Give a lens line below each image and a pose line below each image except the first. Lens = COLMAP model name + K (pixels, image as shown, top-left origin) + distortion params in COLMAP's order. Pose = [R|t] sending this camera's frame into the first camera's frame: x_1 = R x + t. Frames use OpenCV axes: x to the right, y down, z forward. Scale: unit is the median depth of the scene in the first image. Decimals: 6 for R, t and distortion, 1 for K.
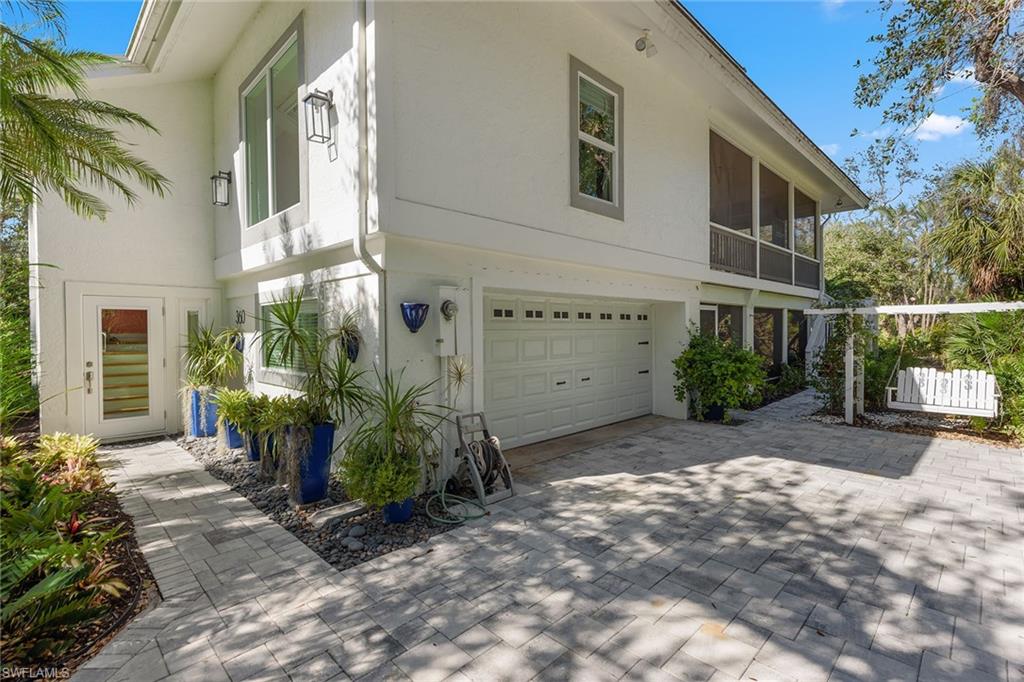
lens RADIAL K [[479.7, 0, 512.2], [0, 479.7, 338.9], [0, 0, 1]] dist [0.015650, -0.001364]
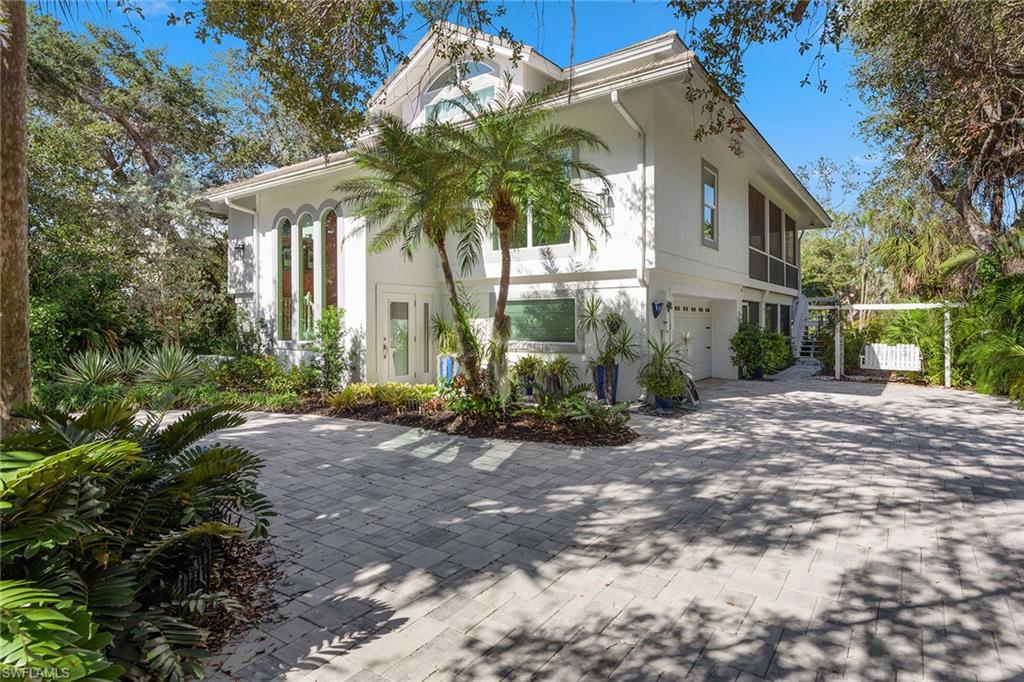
lens RADIAL K [[562.5, 0, 507.4], [0, 562.5, 321.6], [0, 0, 1]] dist [0.024167, 0.001562]
pose [[0.986947, 0.006757, 0.160905, -0.609825], [-0.003796, 0.999818, -0.018703, 0.024609], [-0.161002, 0.017848, 0.986793, -0.598608]]
